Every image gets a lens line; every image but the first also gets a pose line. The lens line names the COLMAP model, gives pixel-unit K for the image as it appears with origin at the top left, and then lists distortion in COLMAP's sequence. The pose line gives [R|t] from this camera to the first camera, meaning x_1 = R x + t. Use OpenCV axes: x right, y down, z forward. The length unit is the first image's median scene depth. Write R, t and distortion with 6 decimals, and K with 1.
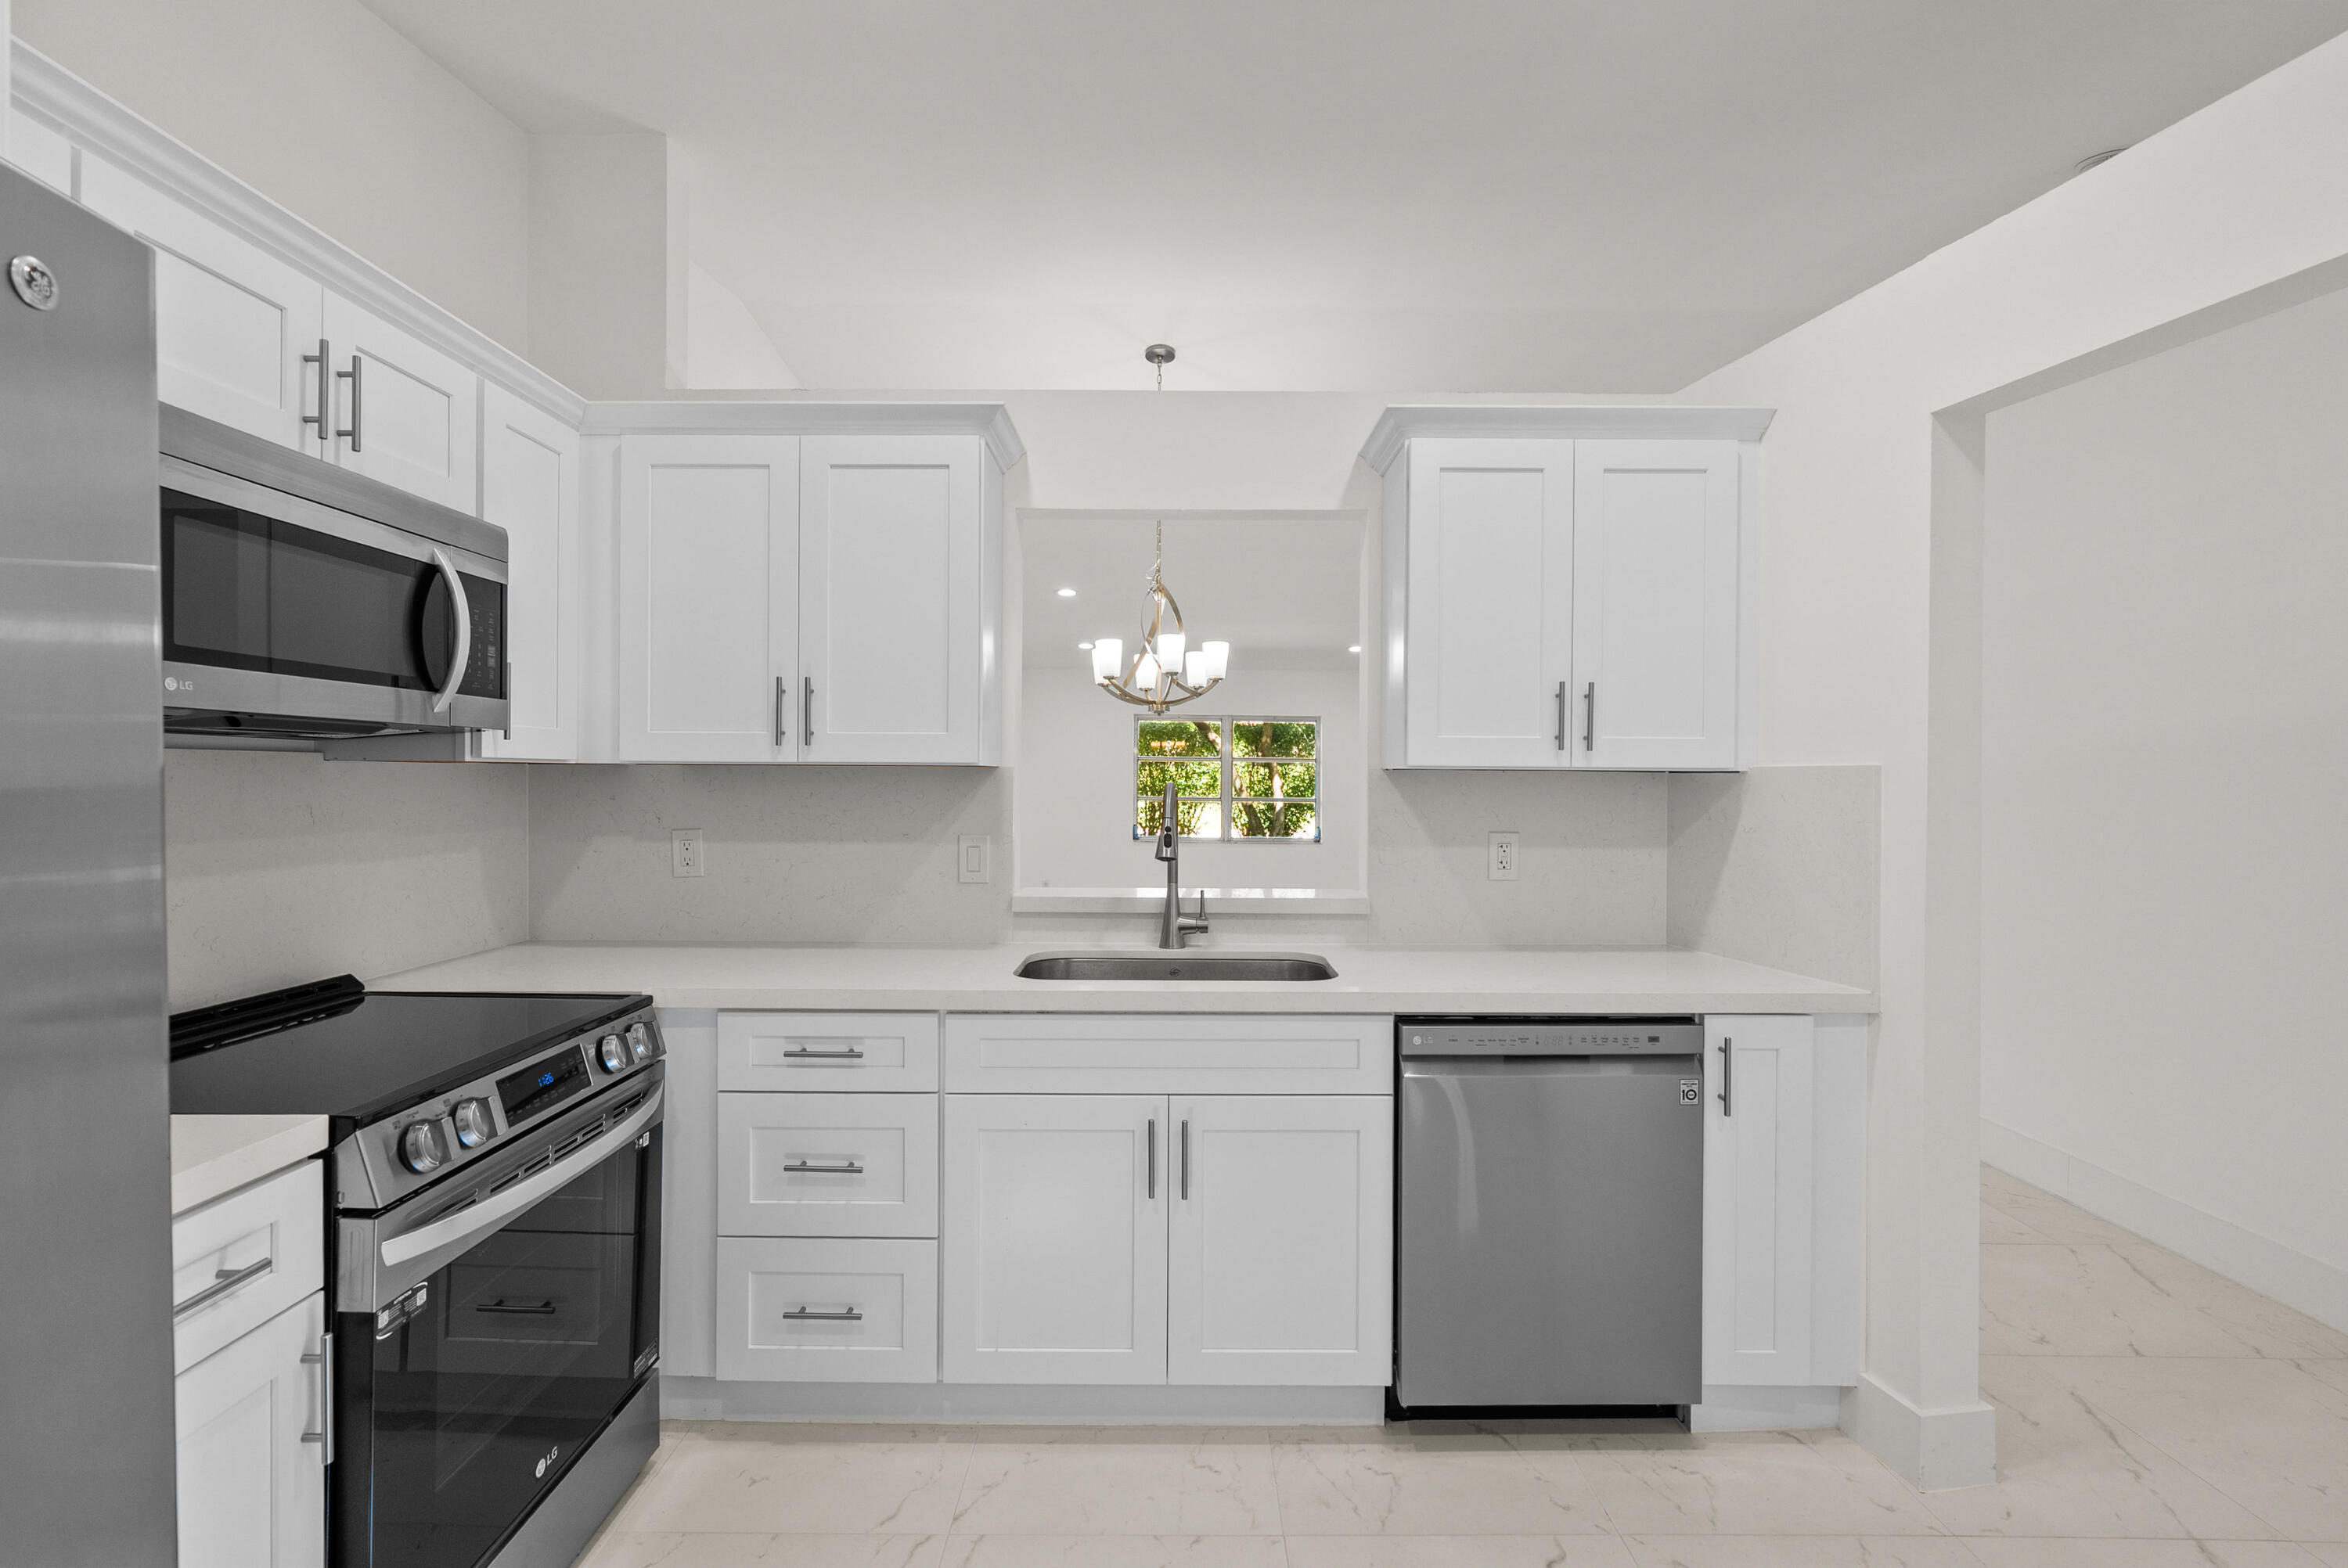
lens RADIAL K [[1058.0, 0, 1164.9], [0, 1058.0, 783.7], [0, 0, 1]] dist [-0.013216, 0.003282]
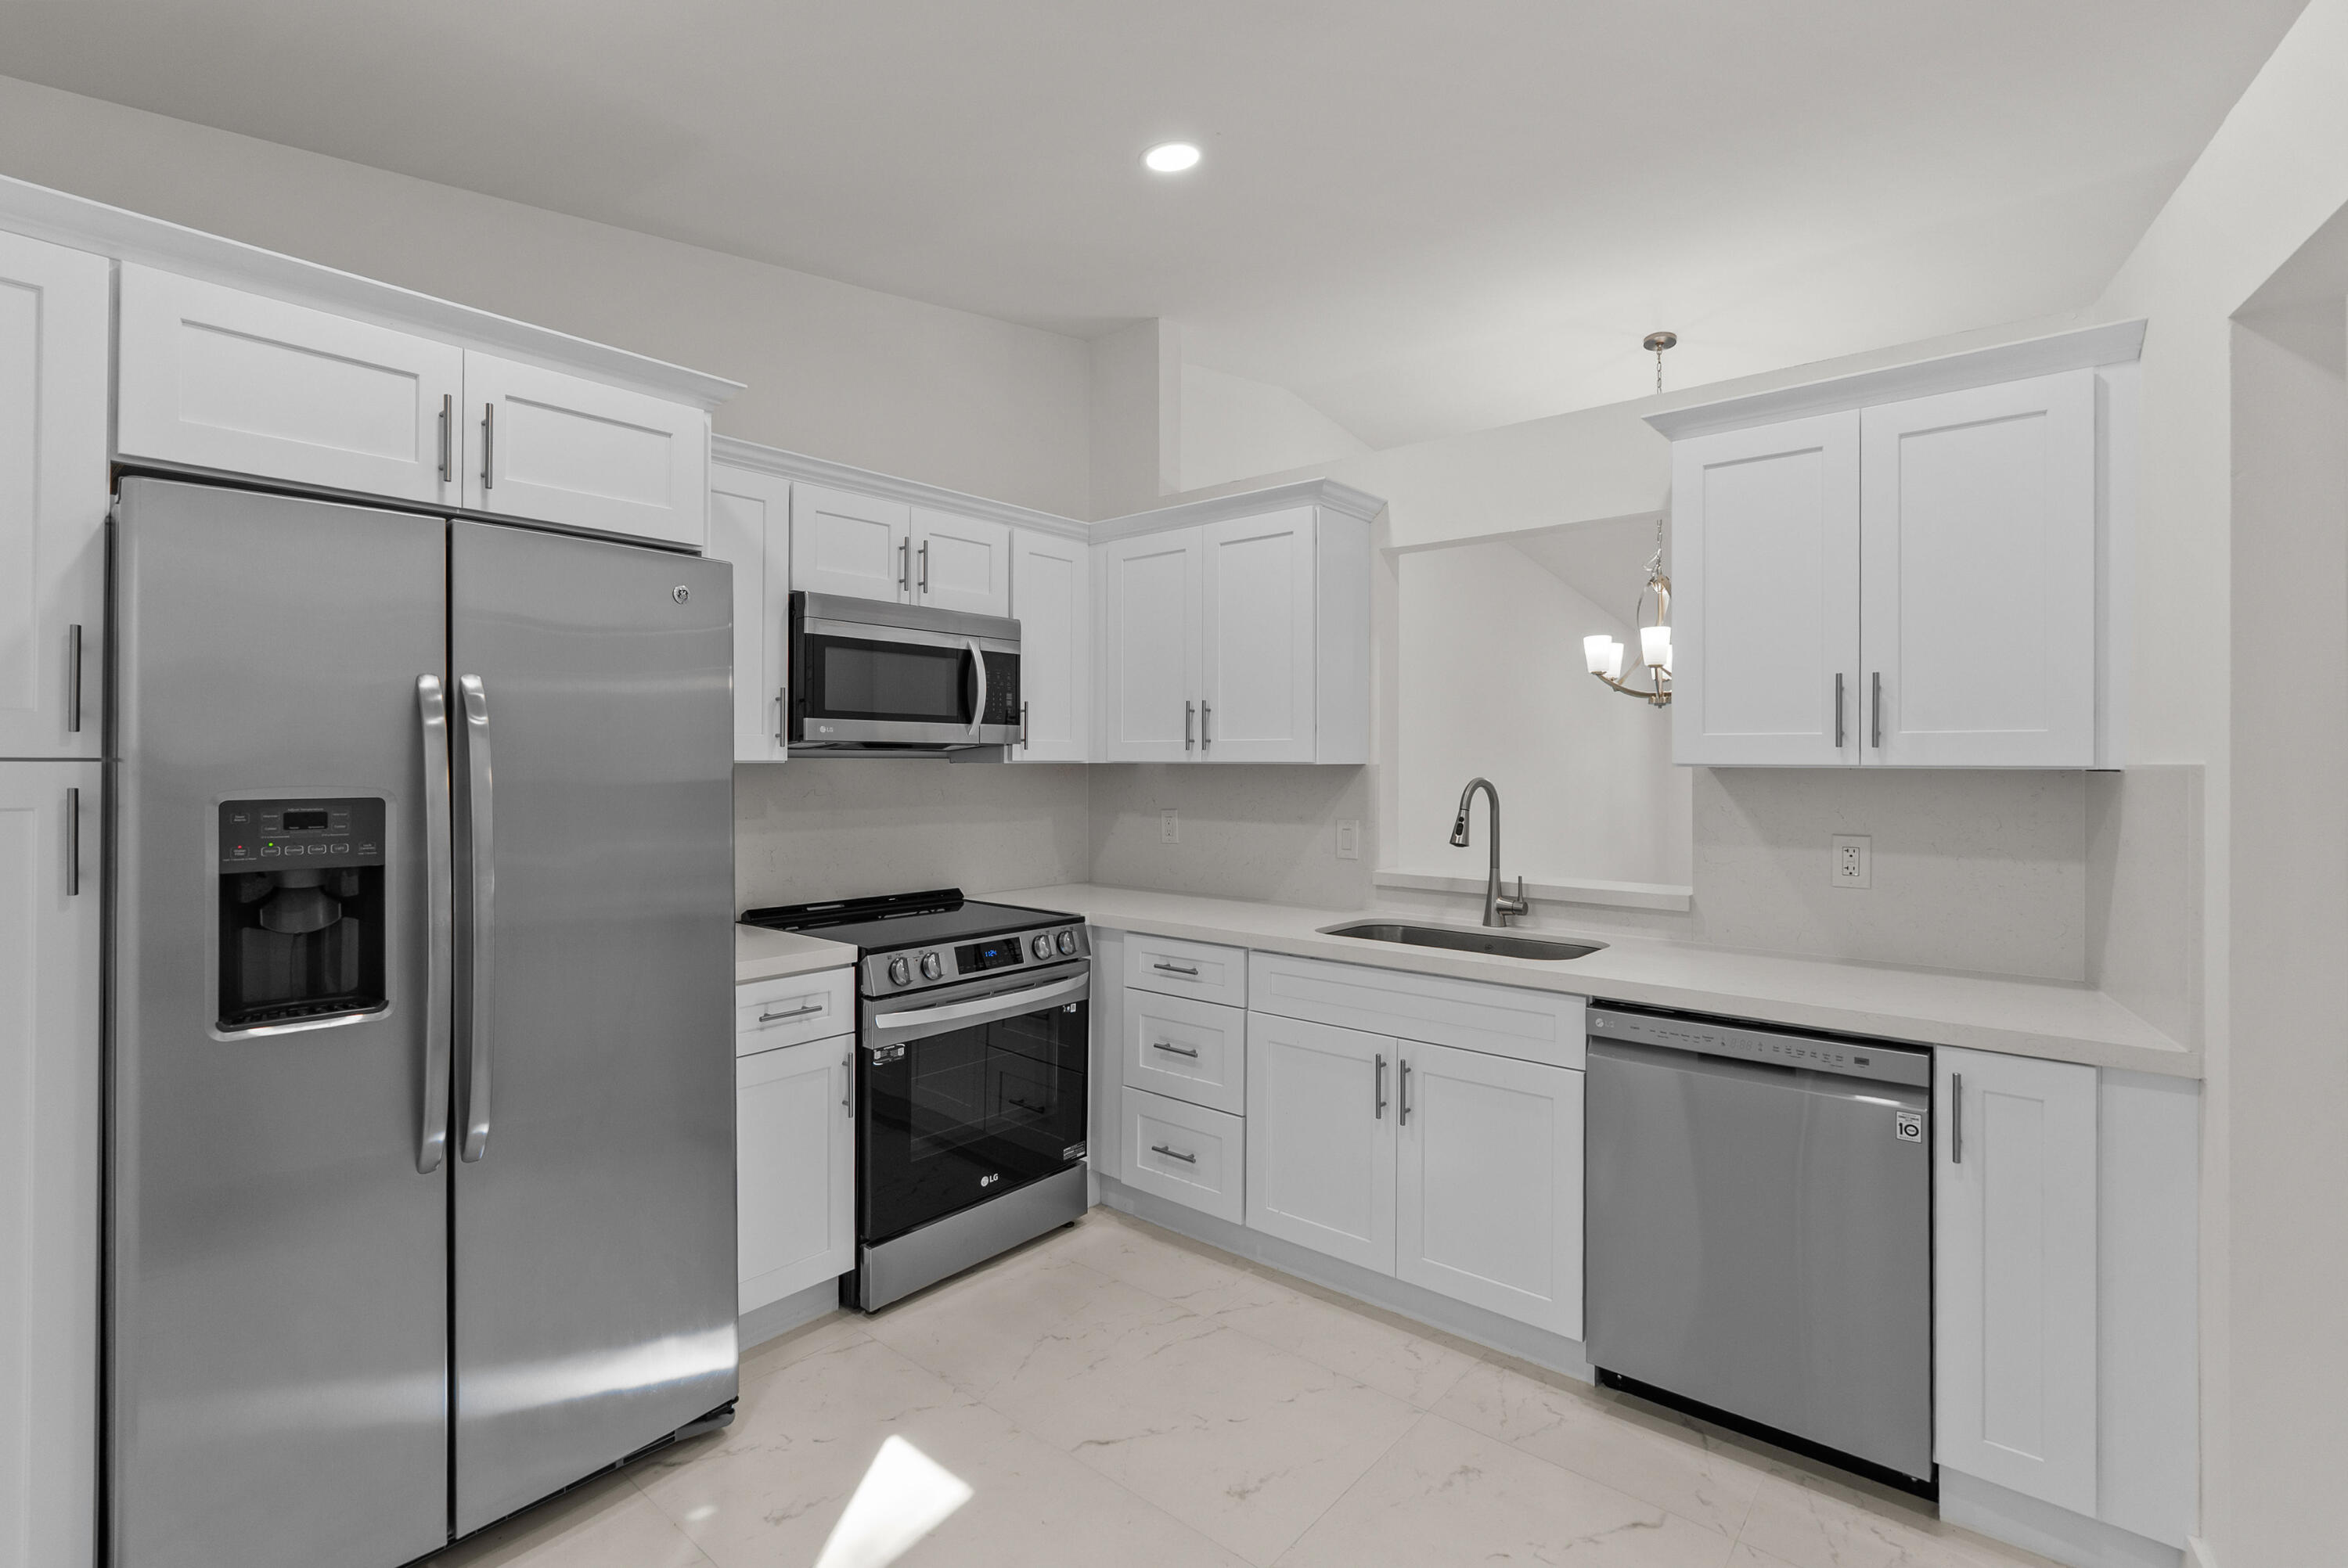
lens RADIAL K [[1058.0, 0, 1172.4], [0, 1058.0, 759.6], [0, 0, 1]] dist [-0.013216, 0.003282]
pose [[0.767967, -0.004204, -0.640475, 0.576926], [-0.002669, 0.999949, -0.009764, -0.011267], [0.640484, 0.009208, 0.767917, -0.096435]]
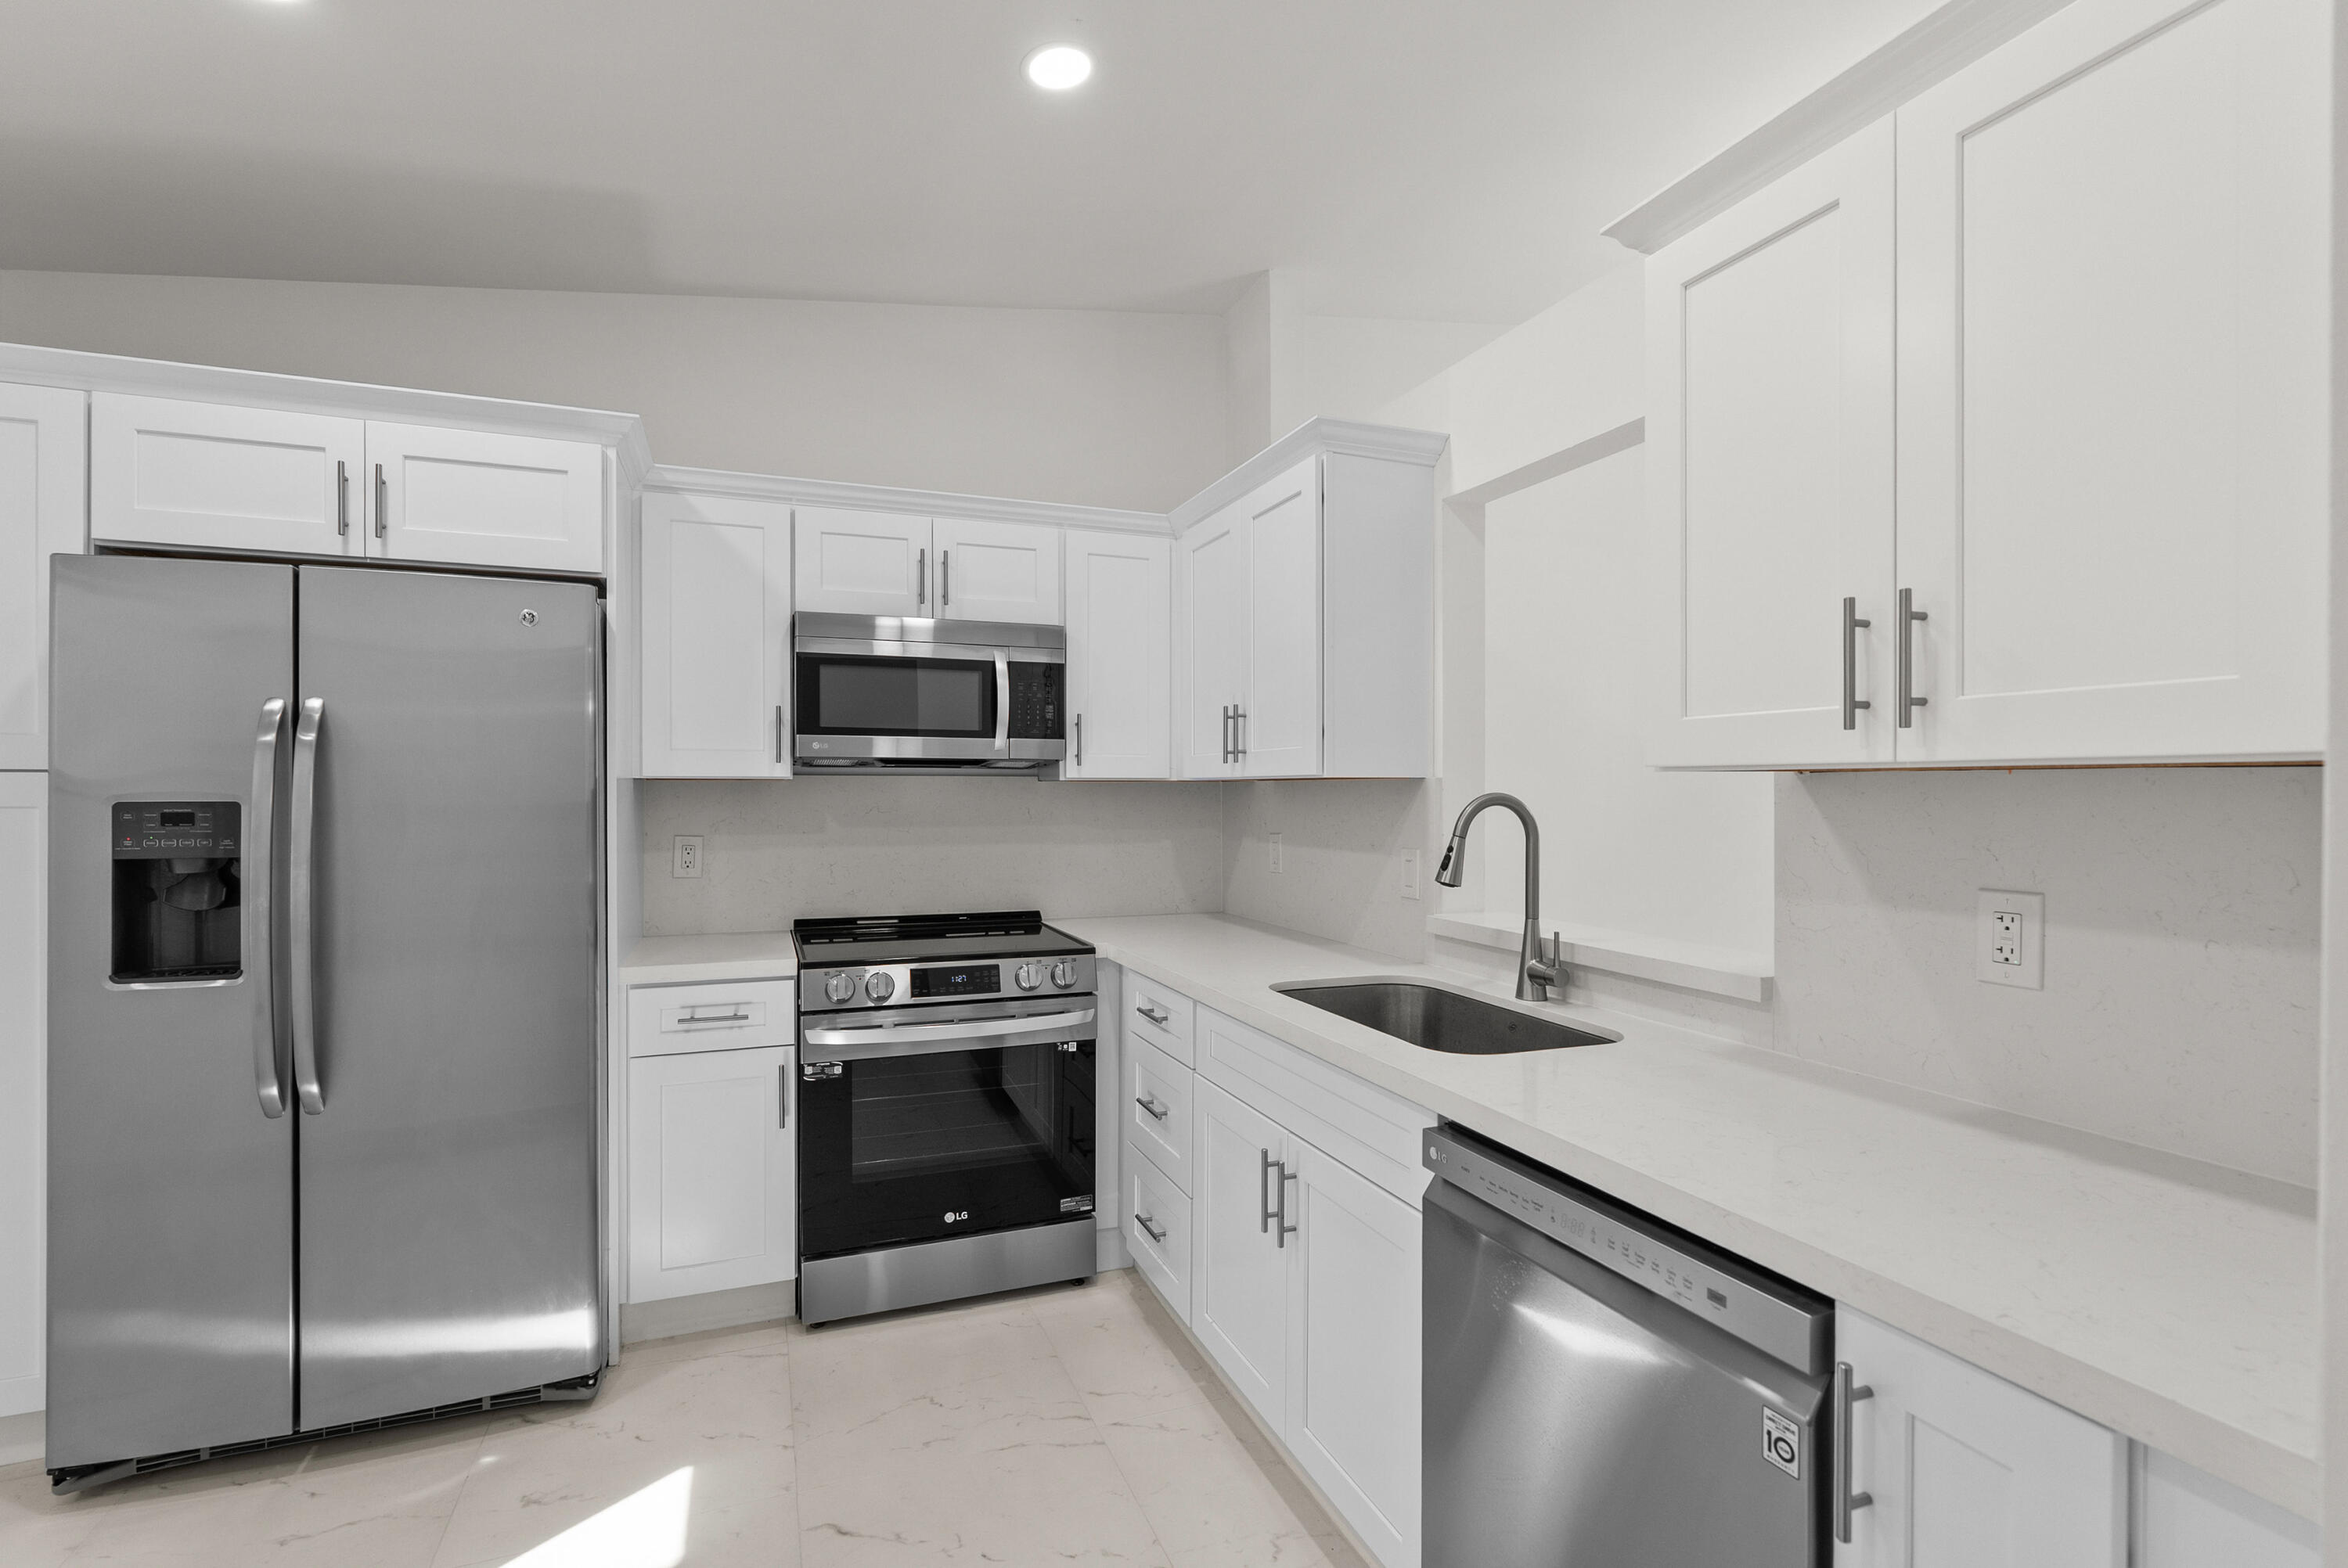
lens RADIAL K [[1058.0, 0, 1171.2], [0, 1058.0, 799.0], [0, 0, 1]] dist [-0.013216, 0.003282]
pose [[0.375302, 0.003010, -0.926898, 0.812739], [-0.004823, 0.999988, 0.001295, 0.003386], [0.926890, 0.003985, 0.375312, 0.552882]]
